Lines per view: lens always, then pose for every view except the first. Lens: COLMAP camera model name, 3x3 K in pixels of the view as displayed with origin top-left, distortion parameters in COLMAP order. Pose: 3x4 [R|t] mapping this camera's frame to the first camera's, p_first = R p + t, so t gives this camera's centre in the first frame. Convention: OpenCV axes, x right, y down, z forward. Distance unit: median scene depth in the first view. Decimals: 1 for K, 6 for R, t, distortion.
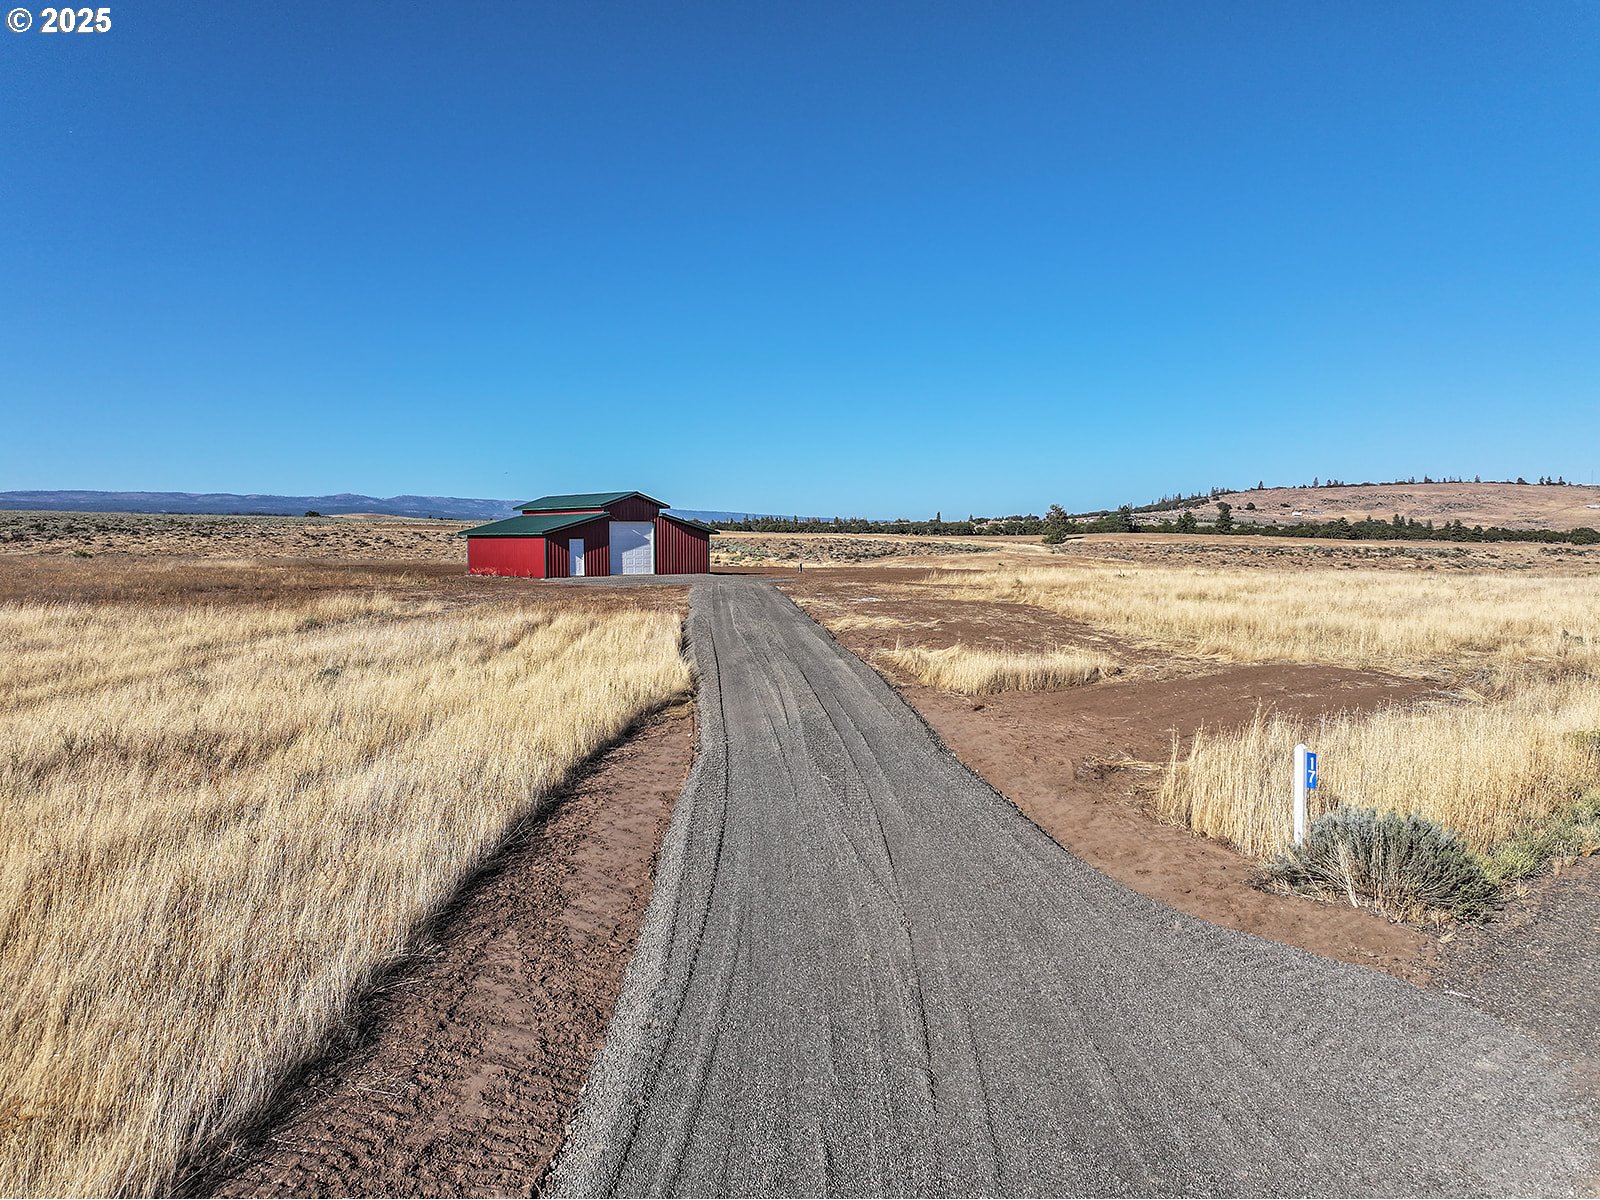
lens RADIAL K [[1120.3, 0, 800.0], [0, 1120.3, 600.0], [0, 0, 1]] dist [-0.000497, 0.002762]
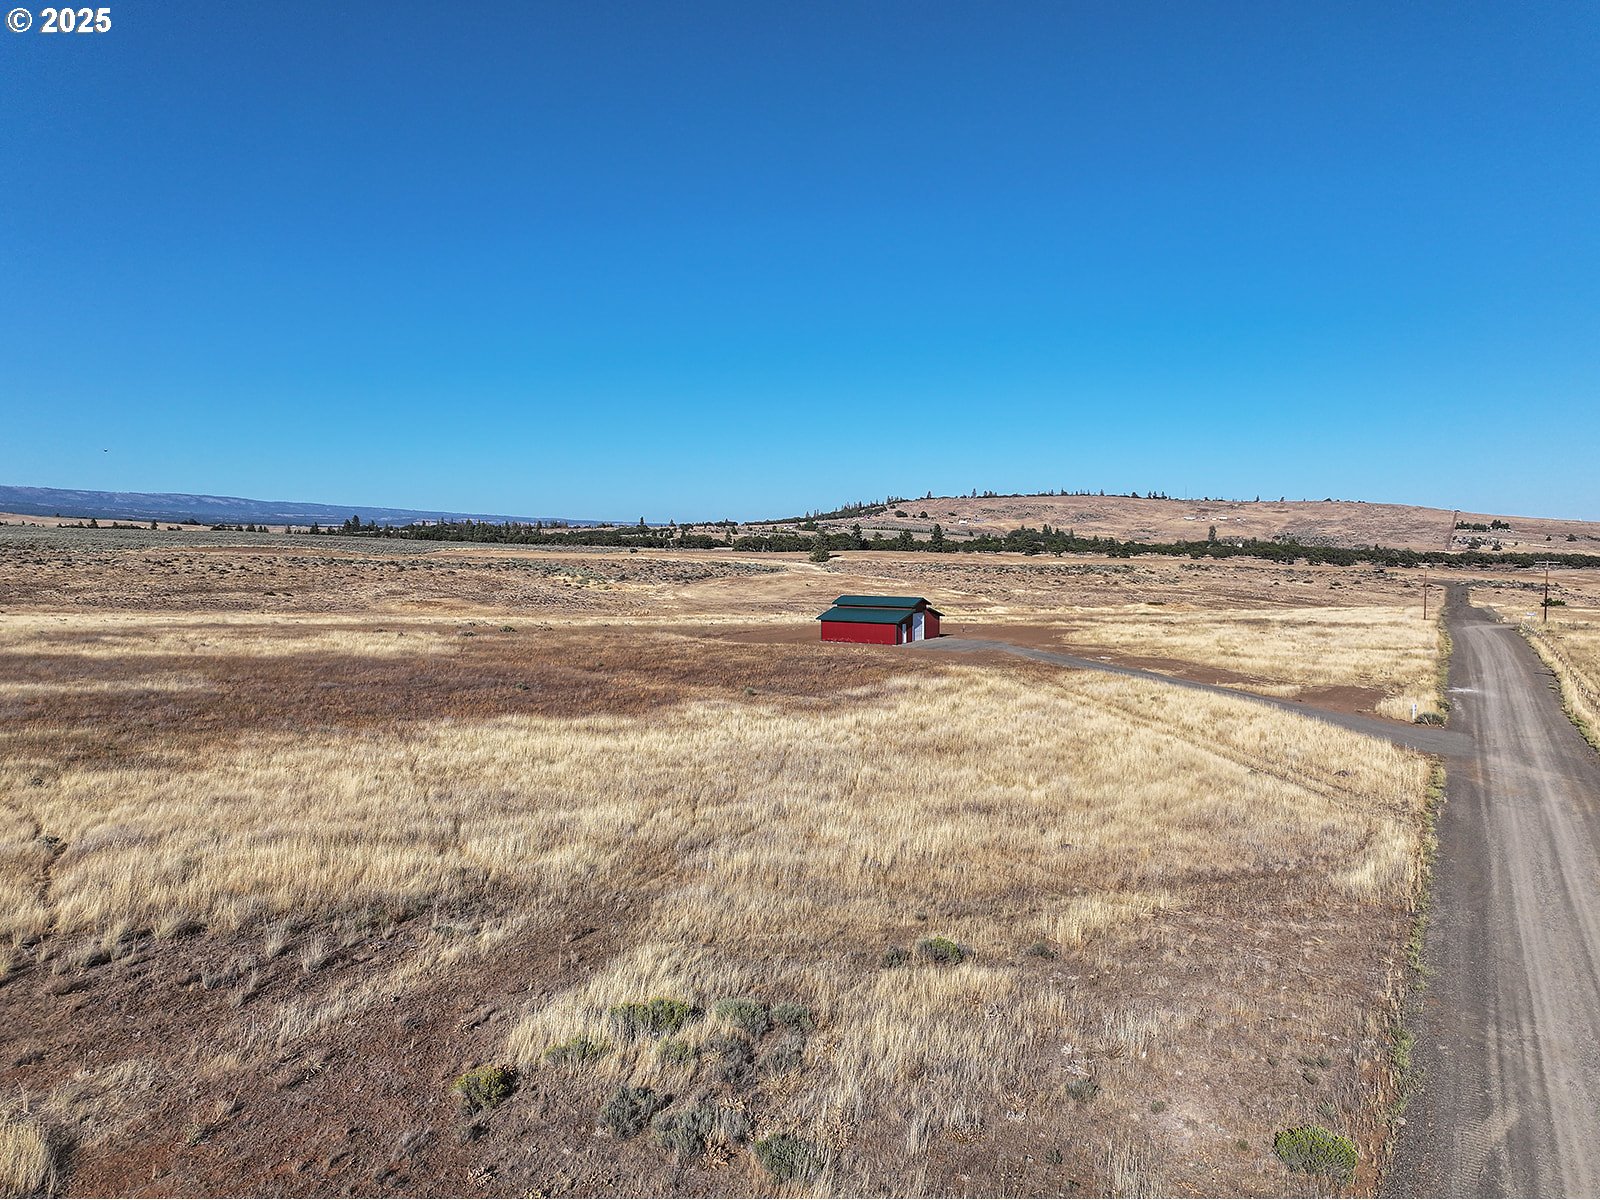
lens RADIAL K [[1120.3, 0, 800.0], [0, 1120.3, 600.0], [0, 0, 1]] dist [-0.000497, 0.002762]
pose [[0.957910, -0.012820, 0.286781, -0.035768], [0.012399, 0.999918, 0.003285, -0.004047], [-0.286800, 0.000409, 0.957990, -0.030889]]
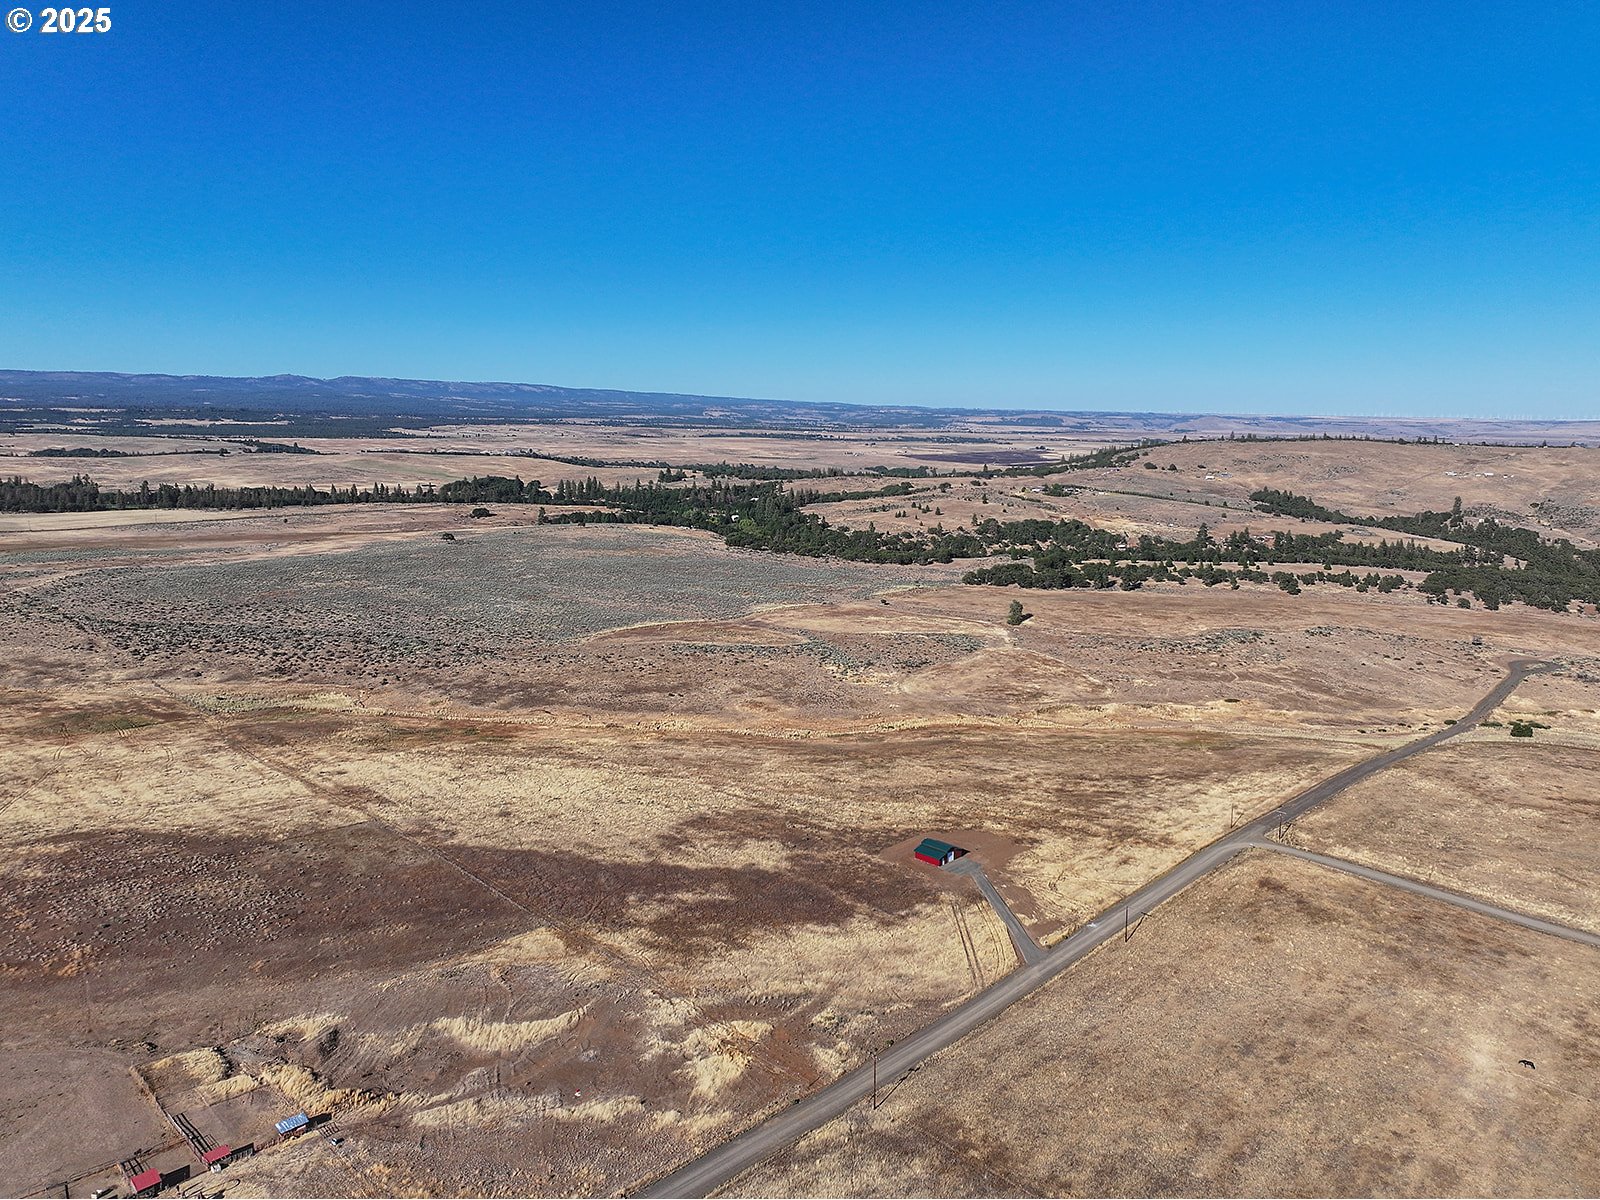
lens RADIAL K [[1120.3, 0, 800.0], [0, 1120.3, 600.0], [0, 0, 1]] dist [-0.000497, 0.002762]
pose [[0.998889, -0.004732, 0.046891, -0.044038], [-0.000434, 0.993980, 0.109559, -0.073020], [-0.047127, -0.109458, 0.992874, -0.162686]]
